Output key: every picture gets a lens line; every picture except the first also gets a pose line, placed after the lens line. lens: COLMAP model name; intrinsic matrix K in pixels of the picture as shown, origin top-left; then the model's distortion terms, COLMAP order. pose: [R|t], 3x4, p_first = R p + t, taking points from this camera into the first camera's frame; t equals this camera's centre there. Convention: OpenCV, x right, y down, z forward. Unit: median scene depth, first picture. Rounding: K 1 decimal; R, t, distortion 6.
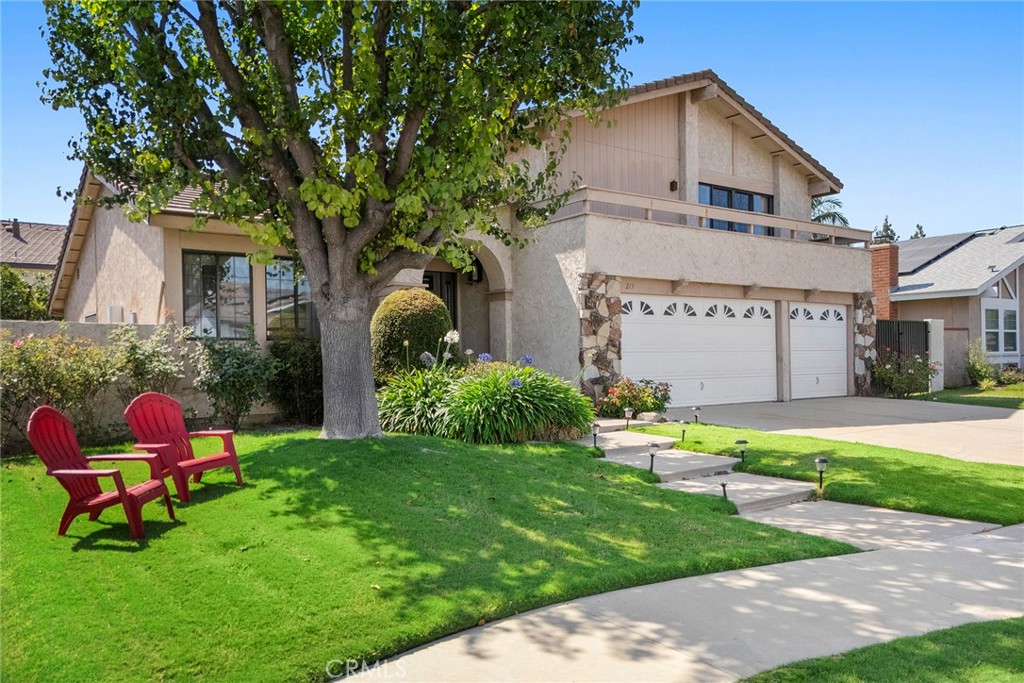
lens RADIAL K [[774.2, 0, 511.6], [0, 774.2, 370.6], [0, 0, 1]] dist [0.001269, -0.001787]
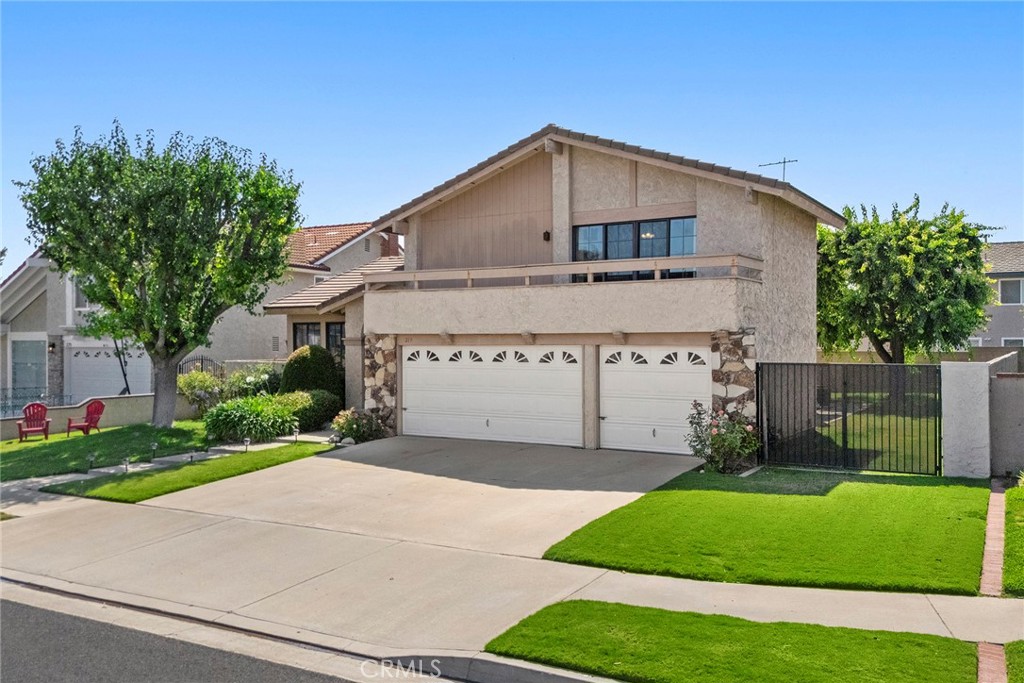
lens RADIAL K [[888.1, 0, 512.0], [0, 888.1, 341.5], [0, 0, 1]] dist [0.043857, -0.000797]
pose [[0.390767, 0.015583, -0.920358, 1.376383], [-0.019304, 0.999776, 0.008731, -0.105647], [0.920287, 0.014355, 0.390980, 0.491646]]
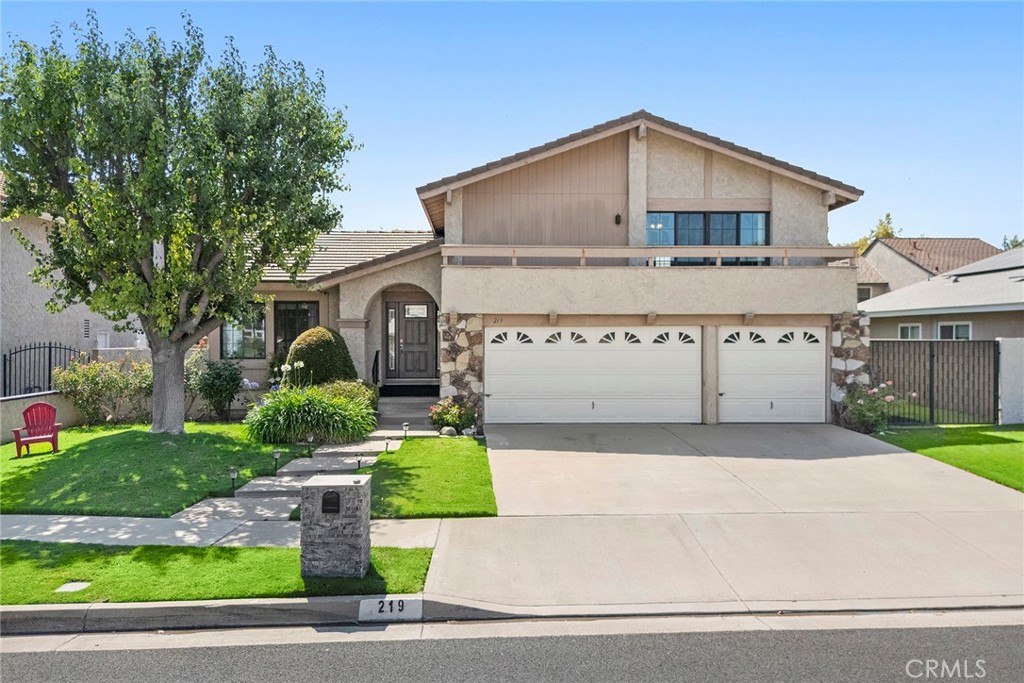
lens RADIAL K [[834.6, 0, 521.1], [0, 834.6, 345.6], [0, 0, 1]] dist [0.032456, -0.005091]
pose [[0.836062, 0.020956, -0.548235, 0.770218], [-0.020879, 0.999762, 0.006375, -0.067850], [0.548238, 0.006117, 0.836300, -0.059884]]
